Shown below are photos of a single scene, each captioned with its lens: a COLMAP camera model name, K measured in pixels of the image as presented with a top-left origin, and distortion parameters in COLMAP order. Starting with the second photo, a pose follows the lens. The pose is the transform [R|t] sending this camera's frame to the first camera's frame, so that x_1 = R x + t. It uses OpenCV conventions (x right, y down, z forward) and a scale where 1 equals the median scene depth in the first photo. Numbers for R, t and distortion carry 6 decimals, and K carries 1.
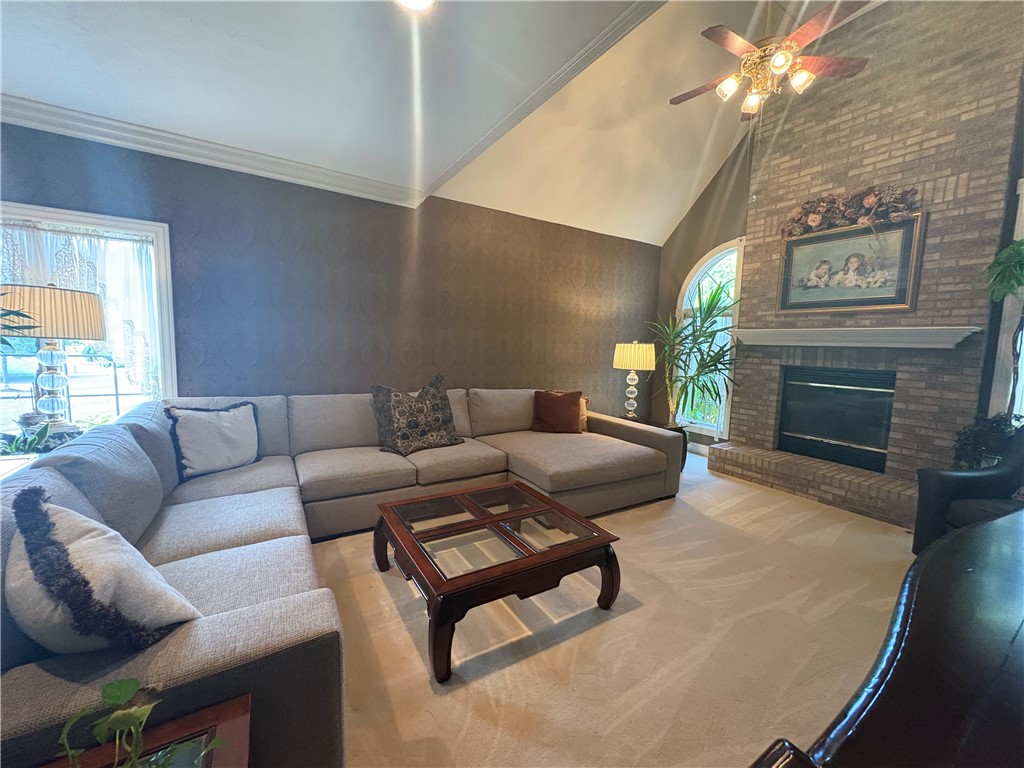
lens RADIAL K [[404.9, 0, 510.2], [0, 404.9, 384.2], [0, 0, 1]] dist [-0.003525, -0.000987]
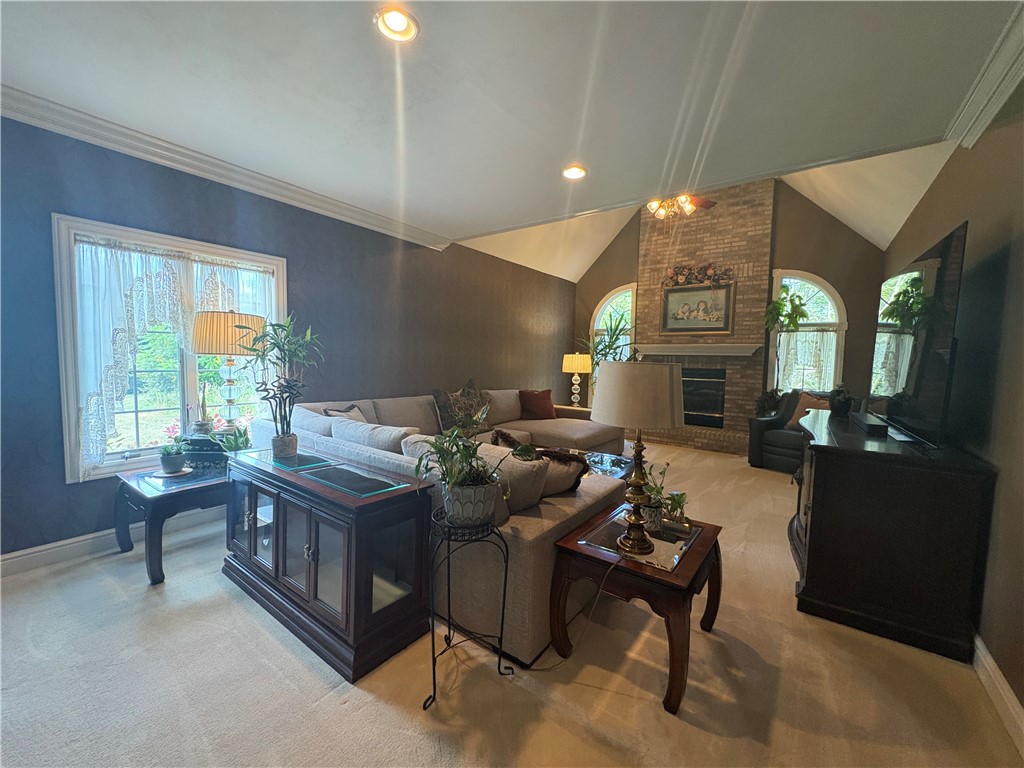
lens RADIAL K [[404.9, 0, 514.4], [0, 404.9, 383.7], [0, 0, 1]] dist [-0.003525, -0.000987]
pose [[0.921394, -0.035203, 0.387032, -0.526696], [0.045660, 0.998797, -0.017855, 0.019442], [-0.385938, 0.034123, 0.921893, -0.245007]]
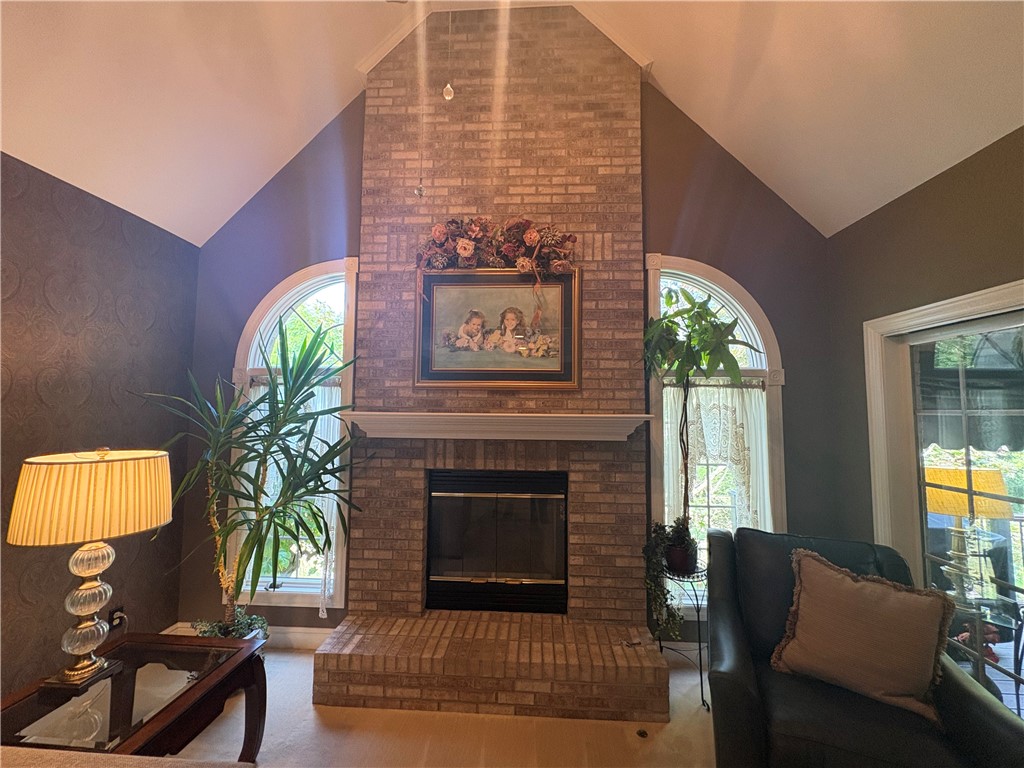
lens RADIAL K [[404.9, 0, 514.7], [0, 404.9, 383.8], [0, 0, 1]] dist [-0.003525, -0.000987]
pose [[0.560063, 0.031189, 0.827862, 0.260119], [0.091446, 0.990857, -0.099195, -0.114818], [-0.823387, 0.131260, 0.552091, 0.595244]]
